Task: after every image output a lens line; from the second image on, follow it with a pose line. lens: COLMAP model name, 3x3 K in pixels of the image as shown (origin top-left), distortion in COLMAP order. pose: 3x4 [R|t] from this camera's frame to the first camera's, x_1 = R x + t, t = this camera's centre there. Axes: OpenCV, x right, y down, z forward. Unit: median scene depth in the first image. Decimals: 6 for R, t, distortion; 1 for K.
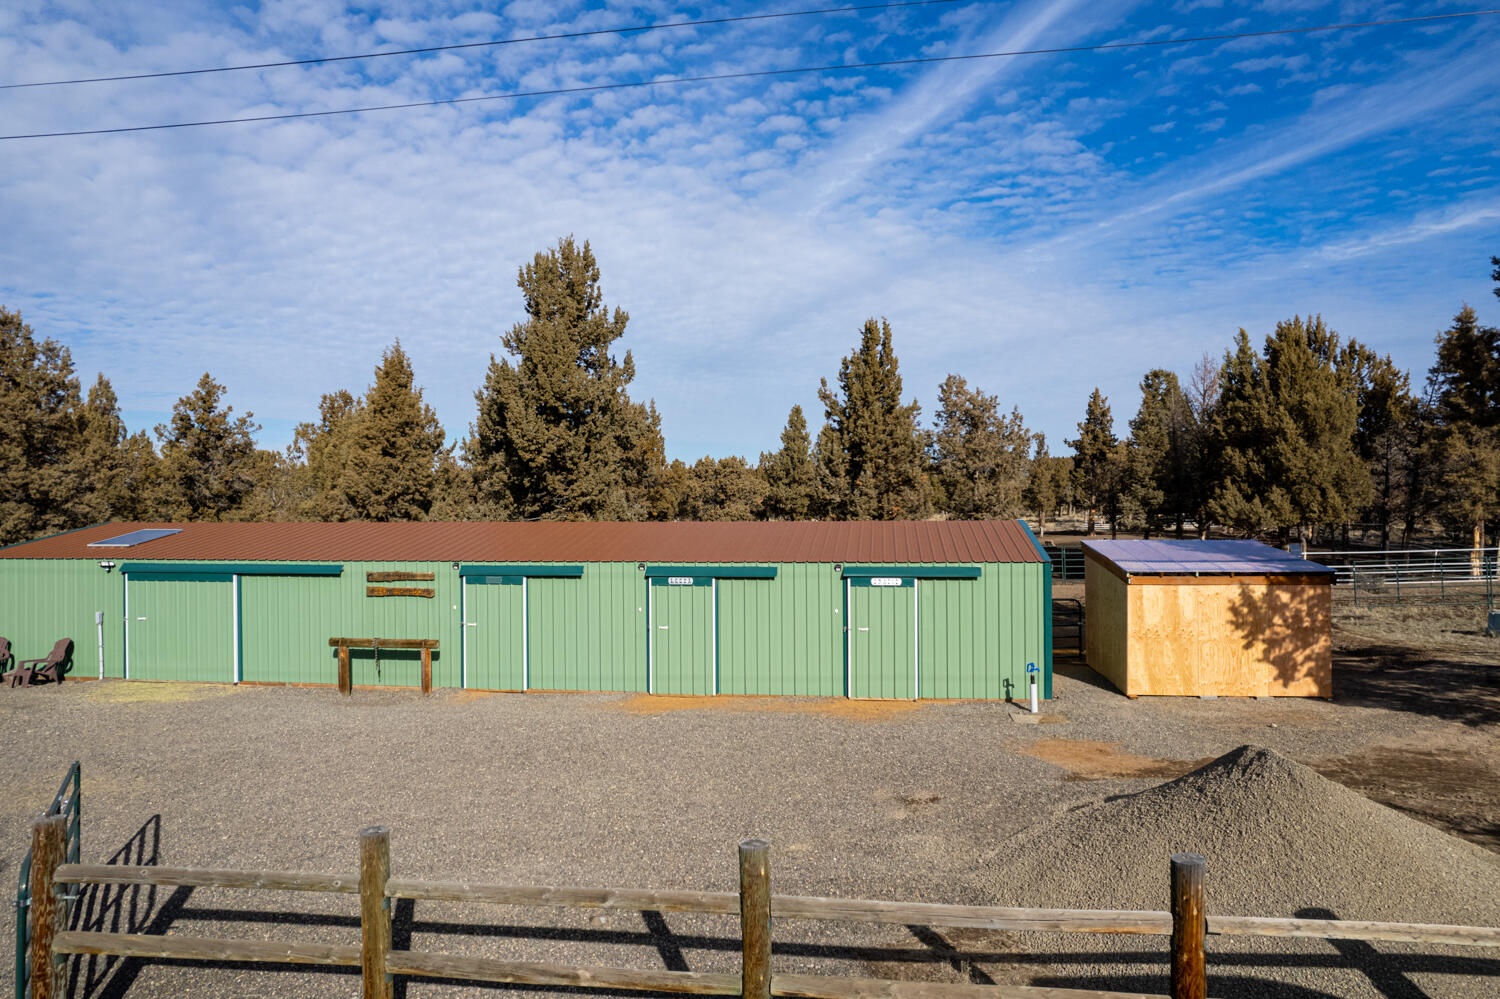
lens RADIAL K [[978.3, 0, 750.0], [0, 978.3, 499.5], [0, 0, 1]] dist [-0.086952, 0.071310]
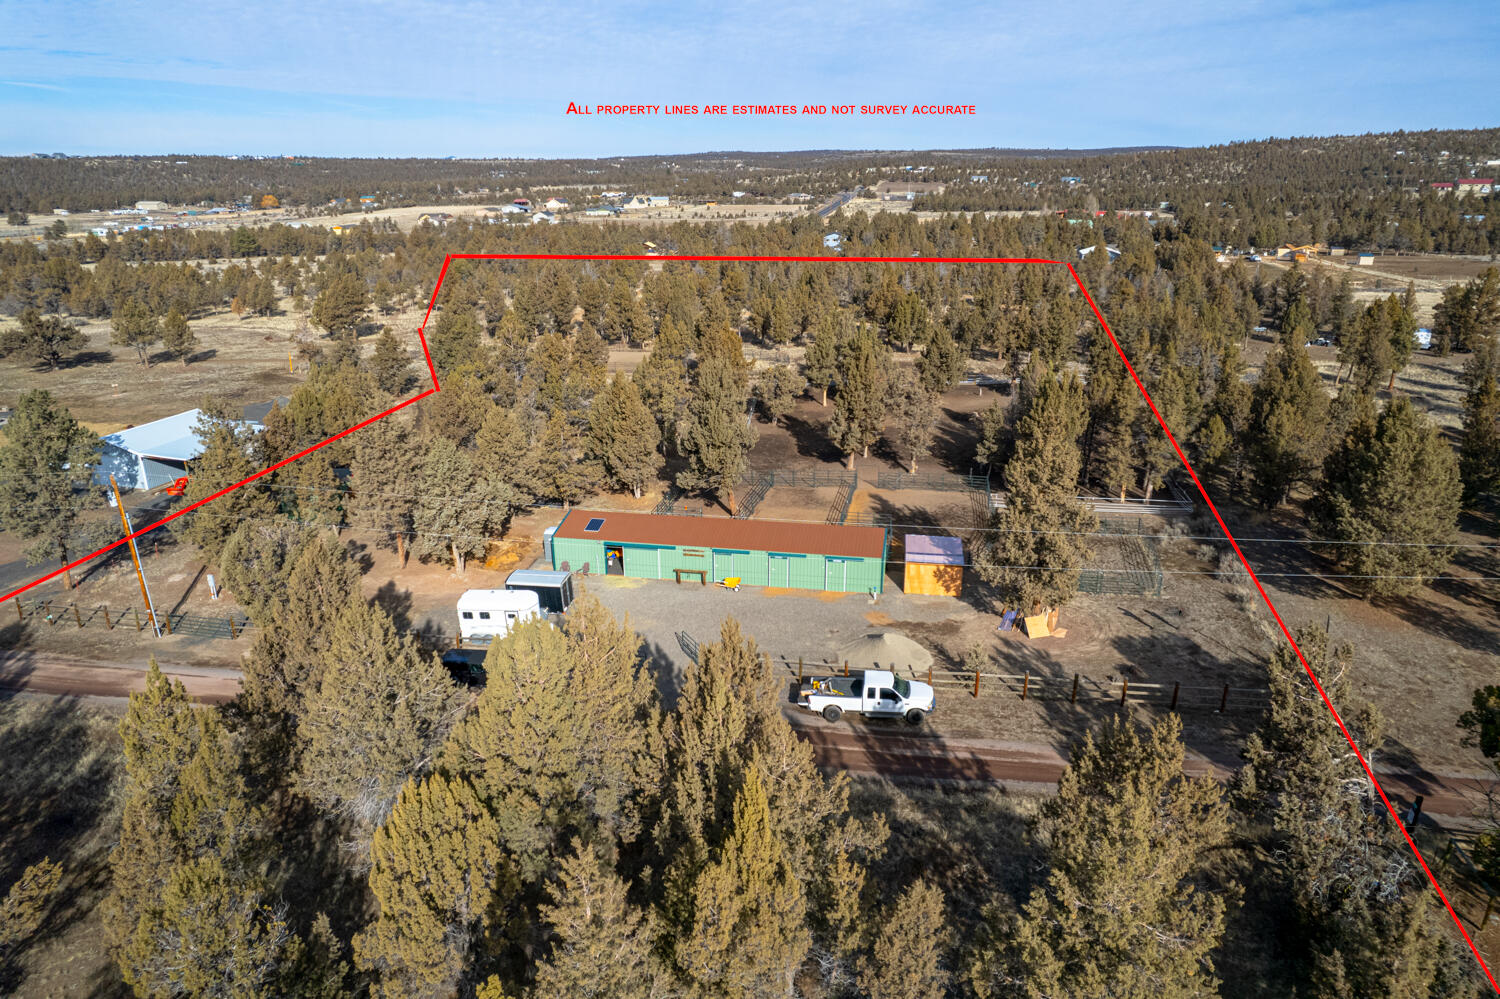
lens RADIAL K [[978.3, 0, 750.0], [0, 978.3, 499.5], [0, 0, 1]] dist [-0.086952, 0.071310]
pose [[0.999204, 0.017992, -0.035599, -0.025956], [-0.005450, 0.945702, 0.324988, -0.616381], [0.039513, -0.324536, 0.945048, -1.106001]]
